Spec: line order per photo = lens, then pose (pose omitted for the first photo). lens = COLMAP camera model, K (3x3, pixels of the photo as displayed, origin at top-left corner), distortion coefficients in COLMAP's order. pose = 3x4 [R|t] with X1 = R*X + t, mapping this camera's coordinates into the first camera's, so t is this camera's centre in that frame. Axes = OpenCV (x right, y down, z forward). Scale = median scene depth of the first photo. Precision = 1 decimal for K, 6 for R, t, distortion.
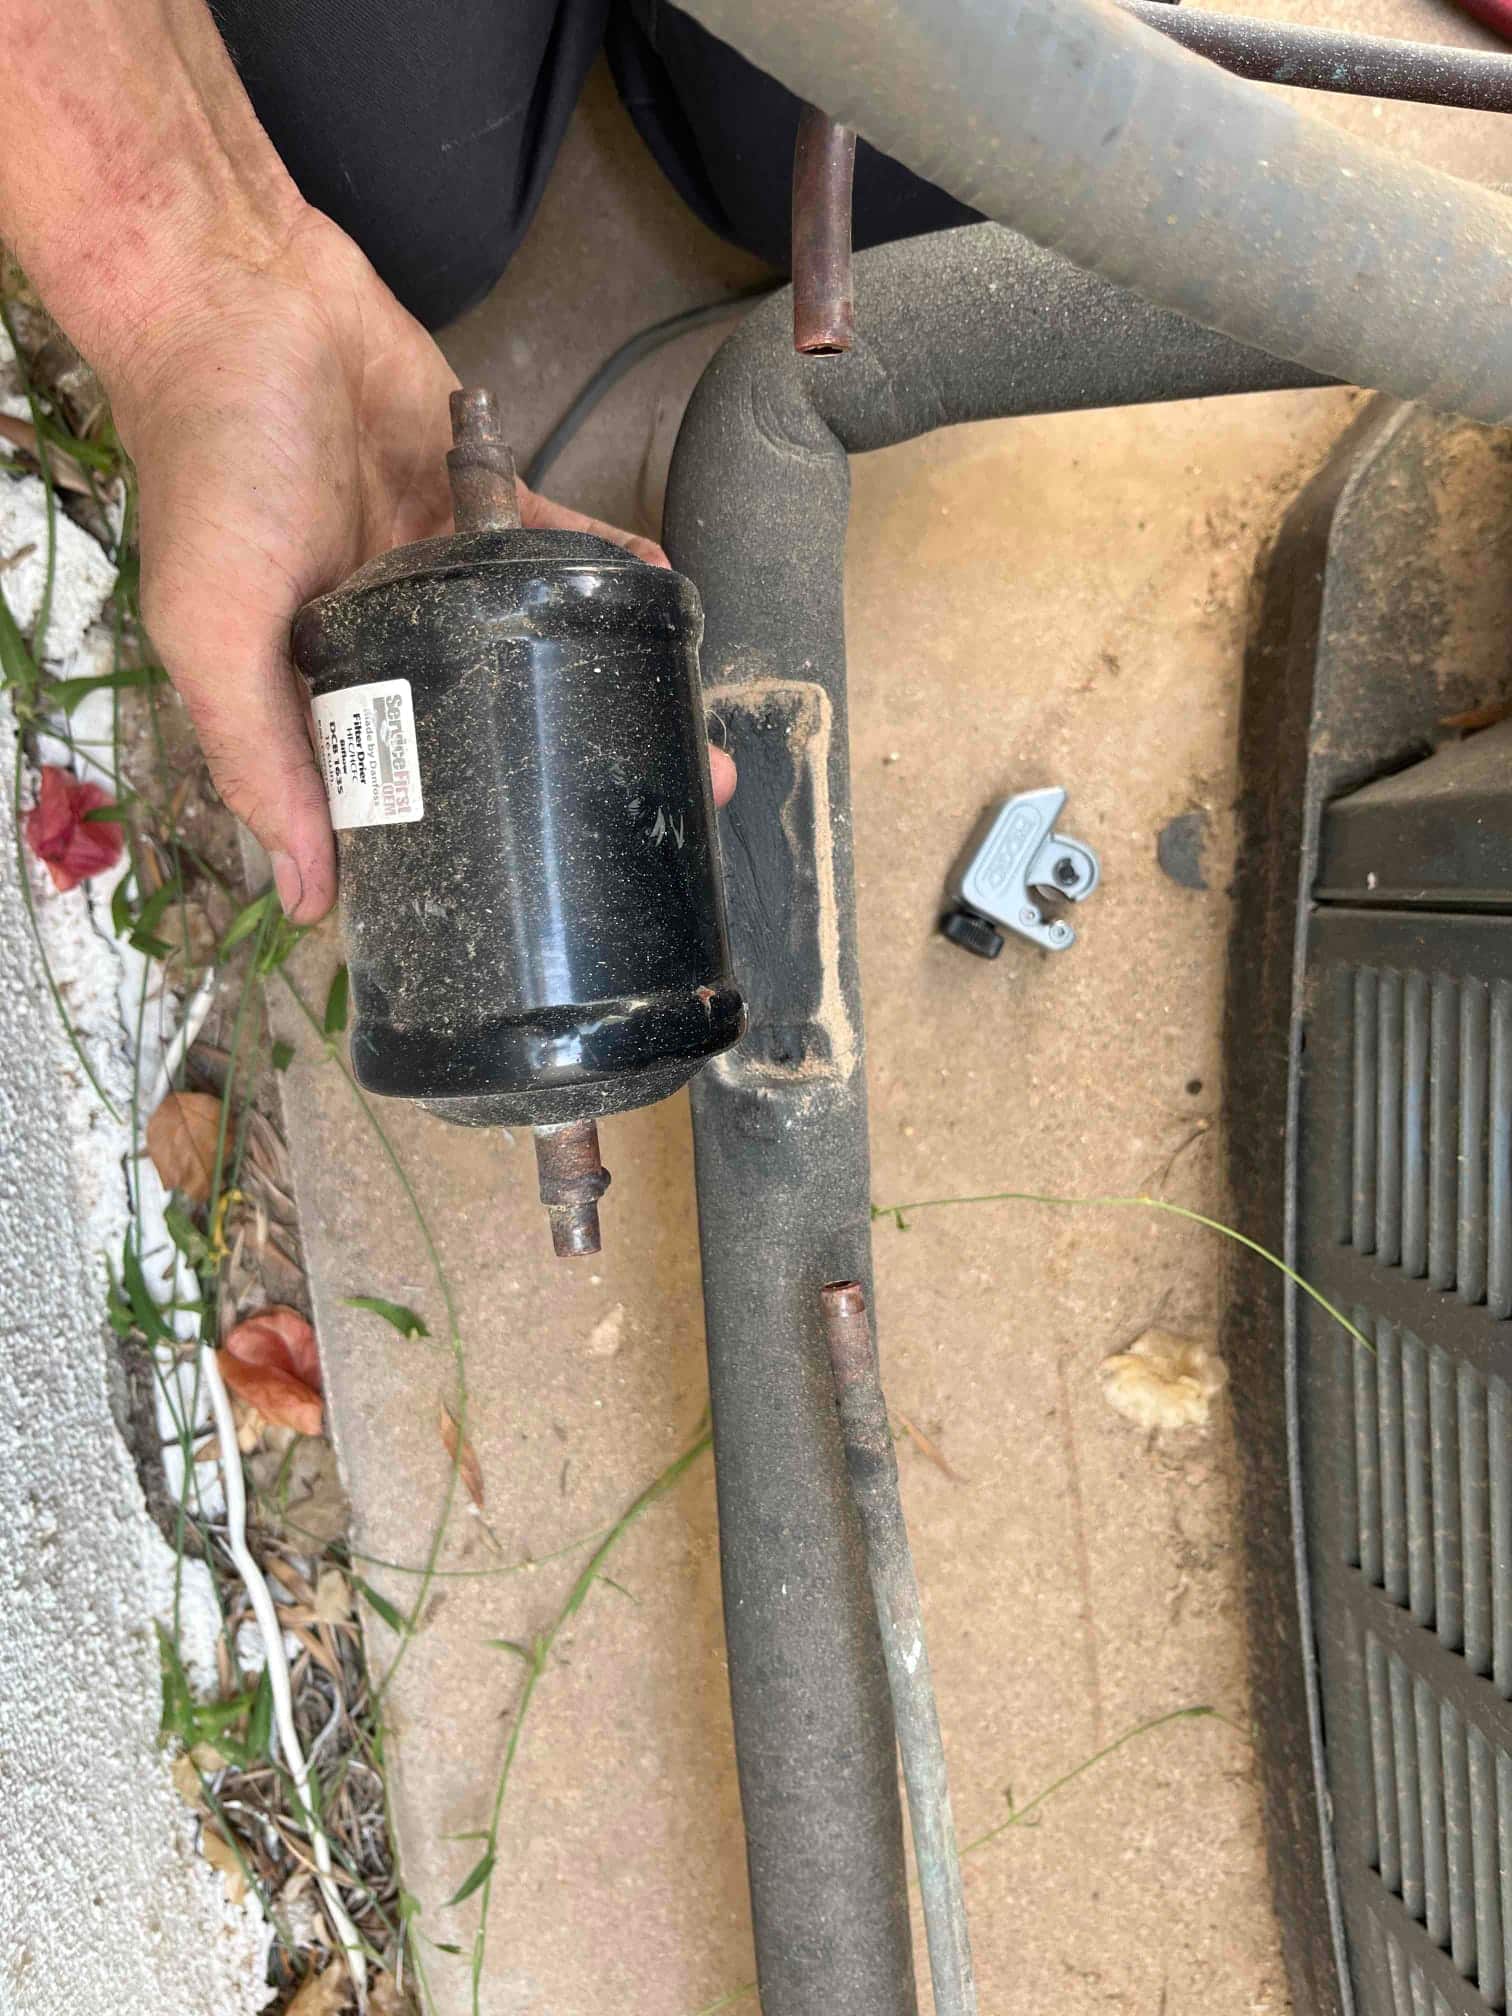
lens RADIAL K [[1534.9, 0, 756.0], [0, 1534.9, 1008.0], [0, 0, 1]] dist [0.083517, -0.146307]
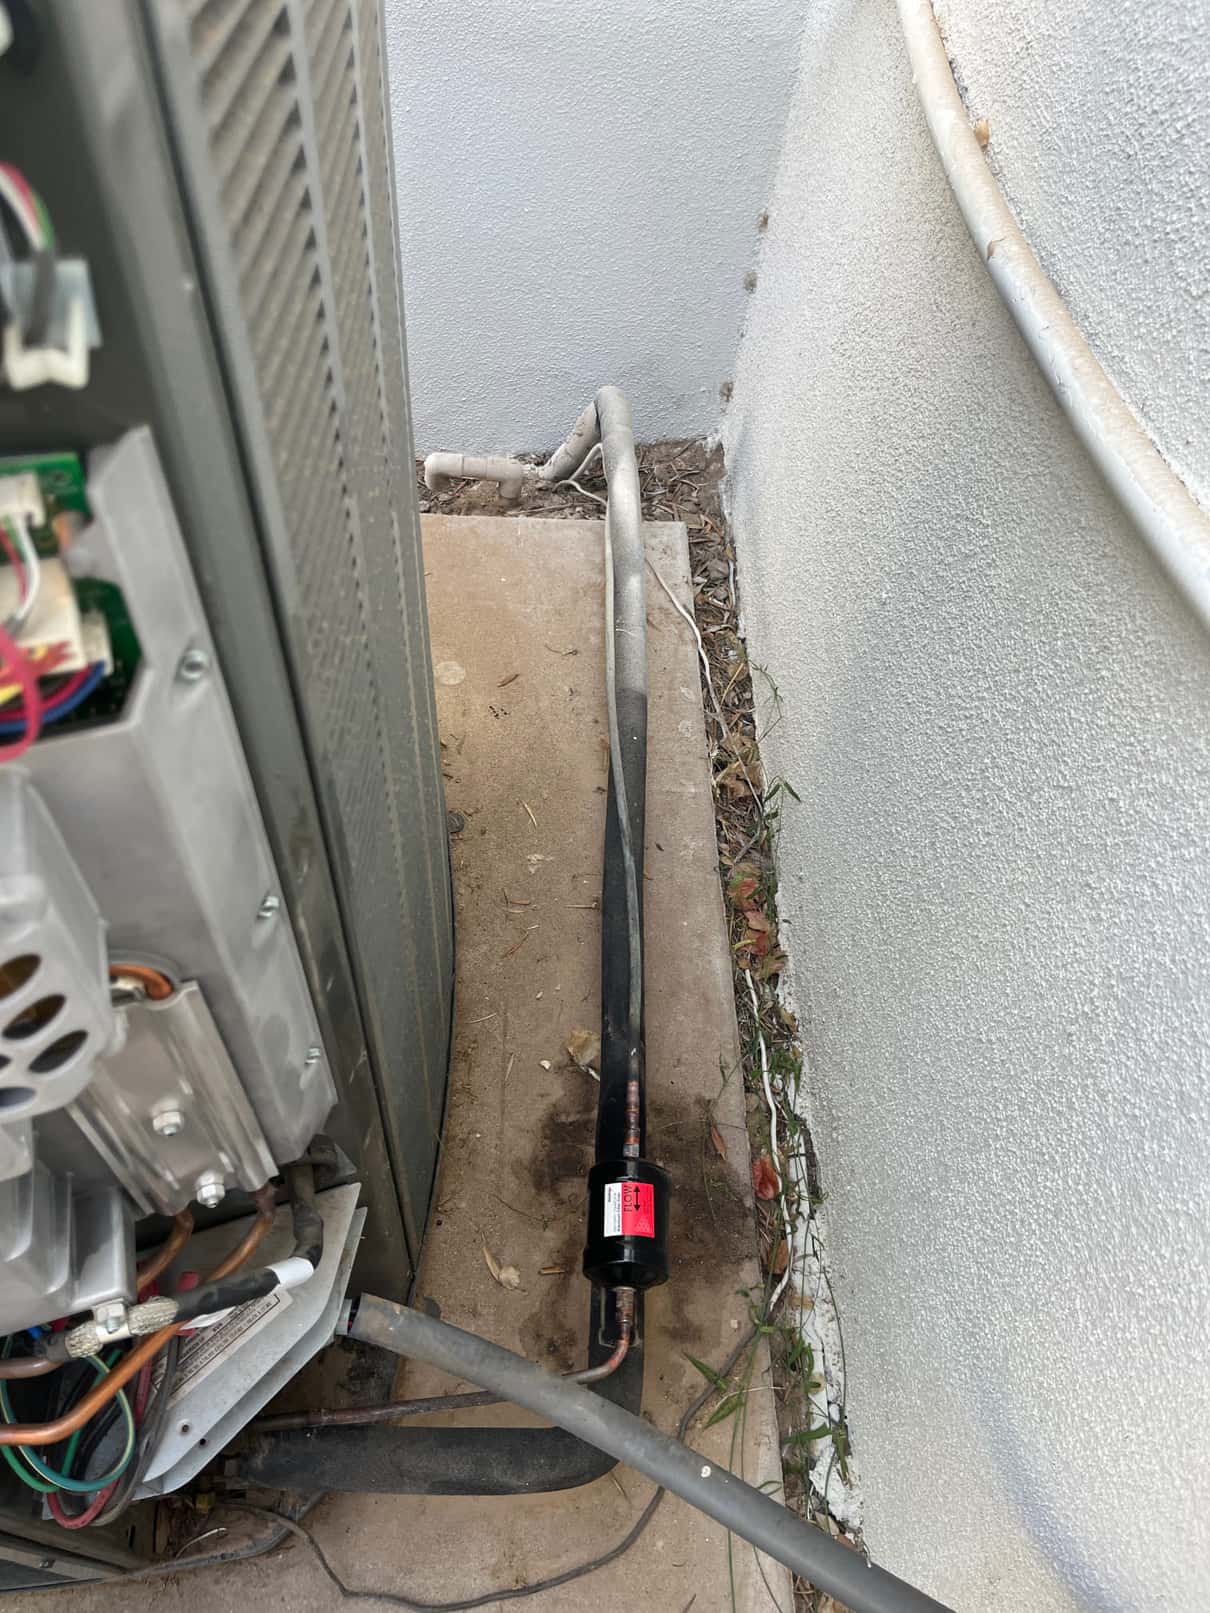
lens RADIAL K [[1228.0, 0, 605.0], [0, 1228.0, 806.5], [0, 0, 1]] dist [0.083517, -0.146307]
pose [[-0.974533, -0.194588, -0.111452, 0.413466], [0.112575, -0.854372, 0.507321, -0.424821], [-0.193940, 0.481855, 0.854519, -1.369999]]
